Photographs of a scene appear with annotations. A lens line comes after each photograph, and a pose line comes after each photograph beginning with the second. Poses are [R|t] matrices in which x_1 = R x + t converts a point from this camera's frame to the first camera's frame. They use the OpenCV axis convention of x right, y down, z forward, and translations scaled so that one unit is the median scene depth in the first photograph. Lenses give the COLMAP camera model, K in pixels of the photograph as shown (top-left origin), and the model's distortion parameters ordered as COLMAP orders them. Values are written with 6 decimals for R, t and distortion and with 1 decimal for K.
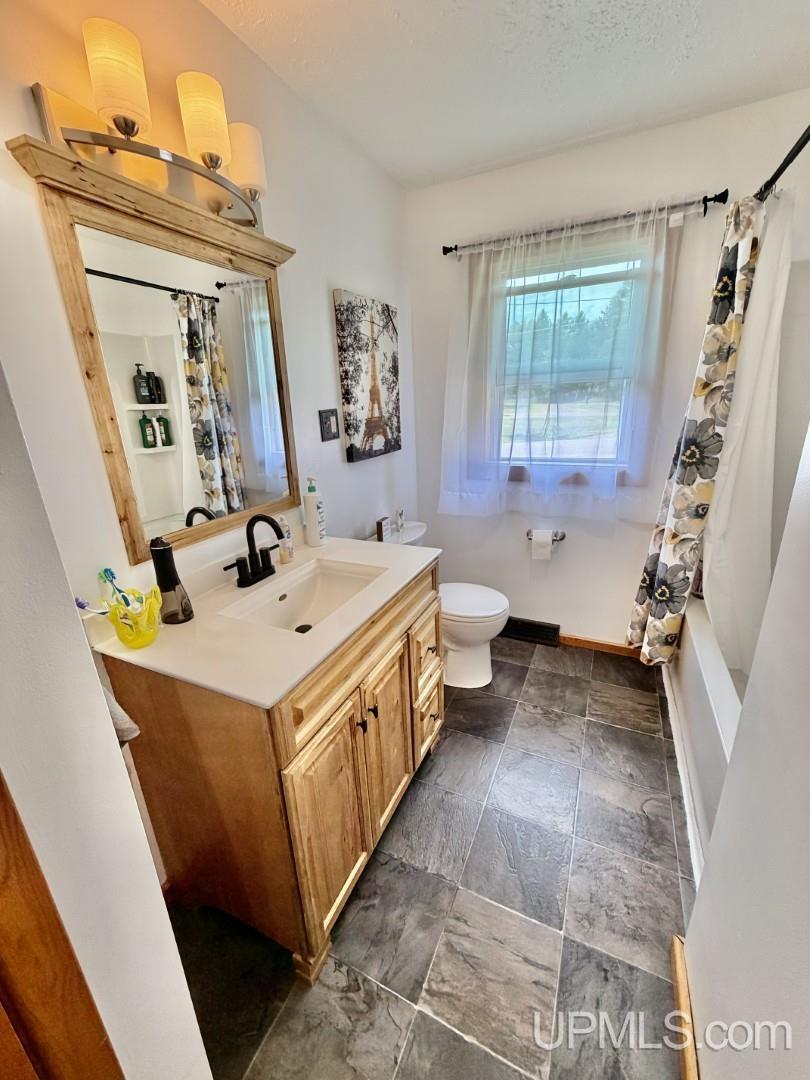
lens RADIAL K [[436.1, 0, 402.4], [0, 436.1, 540.0], [0, 0, 1]] dist [0.002690, -0.000496]
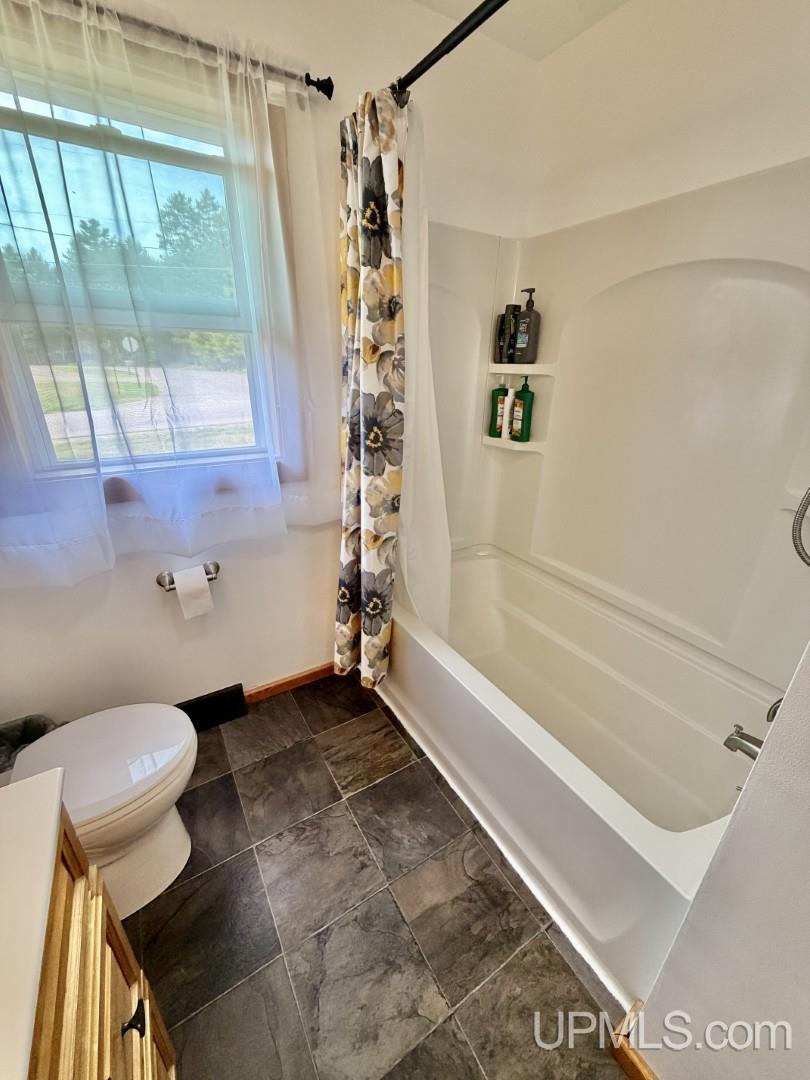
lens RADIAL K [[436.1, 0, 405.1], [0, 436.1, 540.6], [0, 0, 1]] dist [0.002690, -0.000496]
pose [[0.545231, -0.274862, 0.791943, 0.005254], [0.218998, 0.958613, 0.181935, -0.142826], [-0.809175, 0.074237, 0.582860, 0.484565]]
